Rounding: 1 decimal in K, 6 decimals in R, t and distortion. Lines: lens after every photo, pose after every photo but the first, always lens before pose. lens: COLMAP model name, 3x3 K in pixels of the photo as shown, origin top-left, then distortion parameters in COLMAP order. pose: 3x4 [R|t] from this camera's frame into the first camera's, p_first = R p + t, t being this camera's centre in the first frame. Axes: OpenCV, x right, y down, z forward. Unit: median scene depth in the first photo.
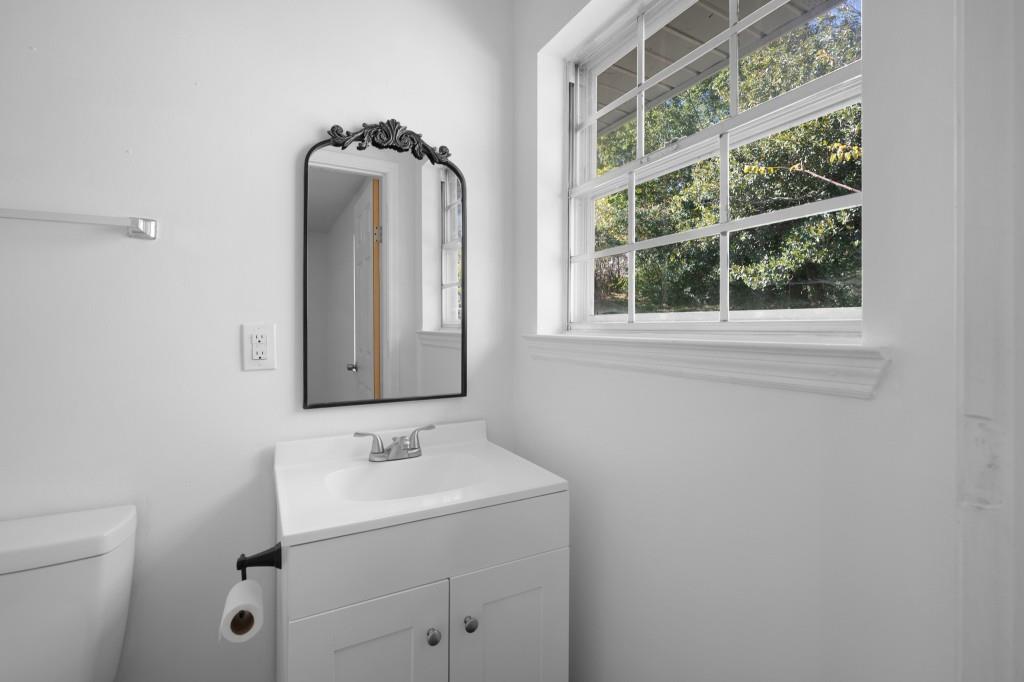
lens RADIAL K [[461.3, 0, 512.5], [0, 461.3, 332.8], [0, 0, 1]] dist [-0.004899, -0.000065]
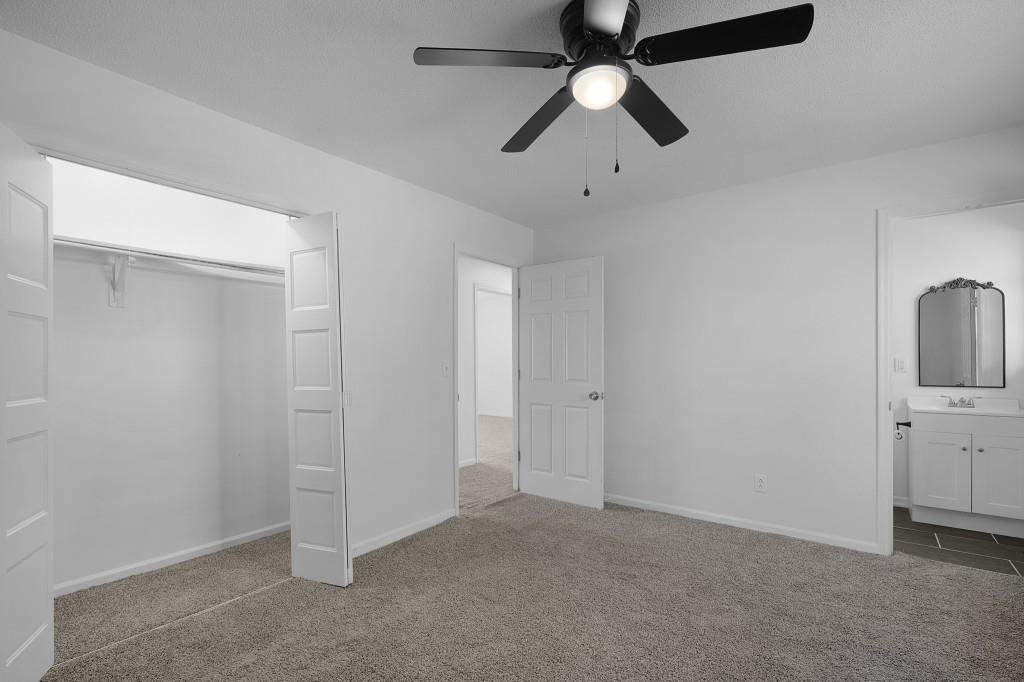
lens RADIAL K [[461.3, 0, 507.9], [0, 461.3, 357.5], [0, 0, 1]] dist [-0.004899, -0.000065]
pose [[0.398060, -0.008580, -0.917319, 1.158354], [-0.004146, 0.999929, -0.011152, 0.026084], [0.917350, 0.008242, 0.397996, -2.495725]]
